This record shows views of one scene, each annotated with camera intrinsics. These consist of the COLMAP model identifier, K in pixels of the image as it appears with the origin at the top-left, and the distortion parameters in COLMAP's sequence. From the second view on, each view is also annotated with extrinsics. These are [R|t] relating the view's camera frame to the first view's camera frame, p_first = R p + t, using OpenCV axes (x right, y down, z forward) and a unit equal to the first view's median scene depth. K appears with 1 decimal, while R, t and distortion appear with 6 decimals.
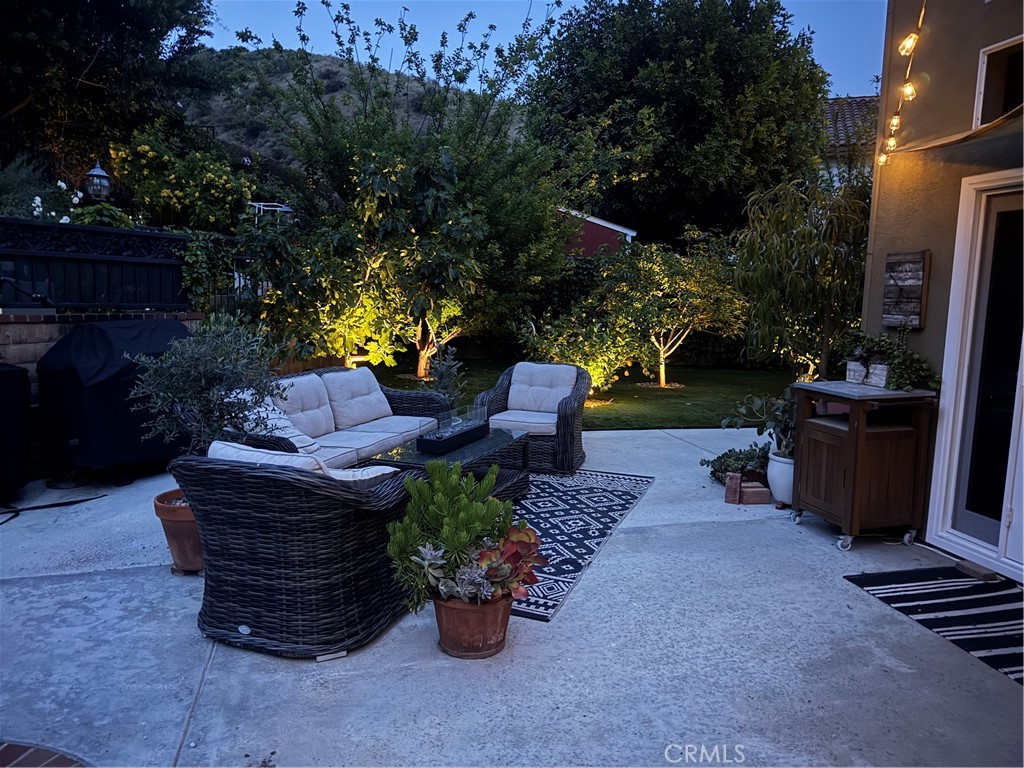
lens RADIAL K [[730.8, 0, 512.0], [0, 730.8, 384.0], [0, 0, 1]] dist [0.168545, -0.307121]
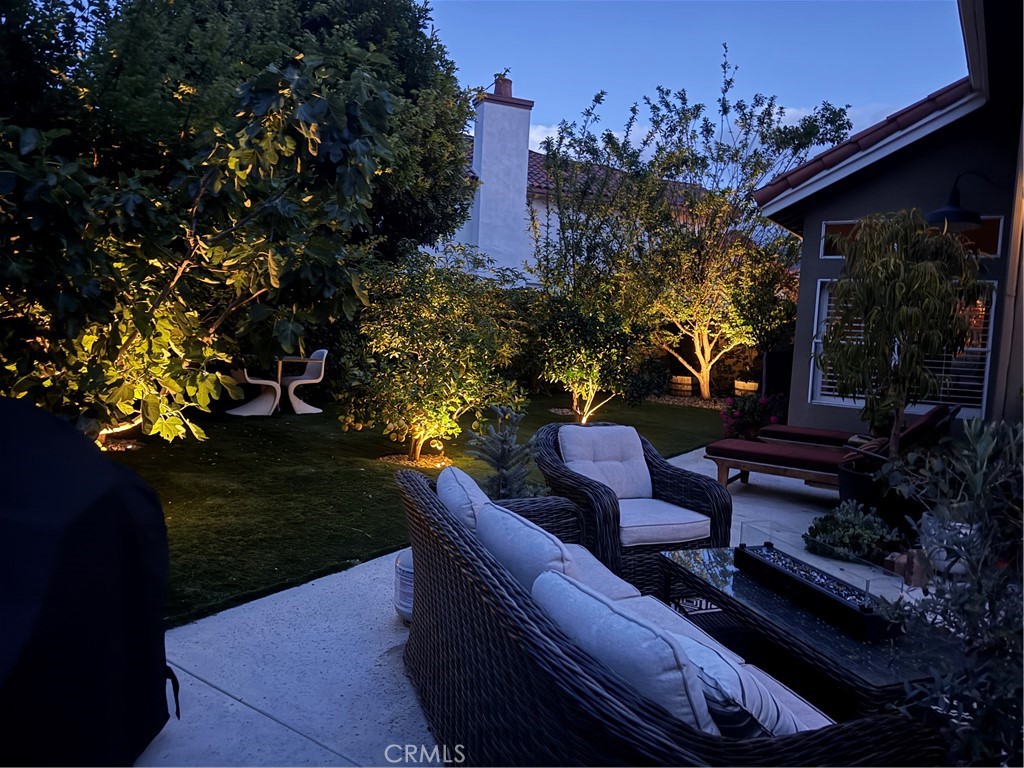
lens RADIAL K [[730.8, 0, 512.0], [0, 730.8, 384.0], [0, 0, 1]] dist [0.168545, -0.307121]
pose [[0.727812, -0.040605, 0.684574, -0.398206], [0.051215, 0.998676, 0.004786, -0.061417], [-0.683862, 0.031578, 0.728928, 0.455343]]
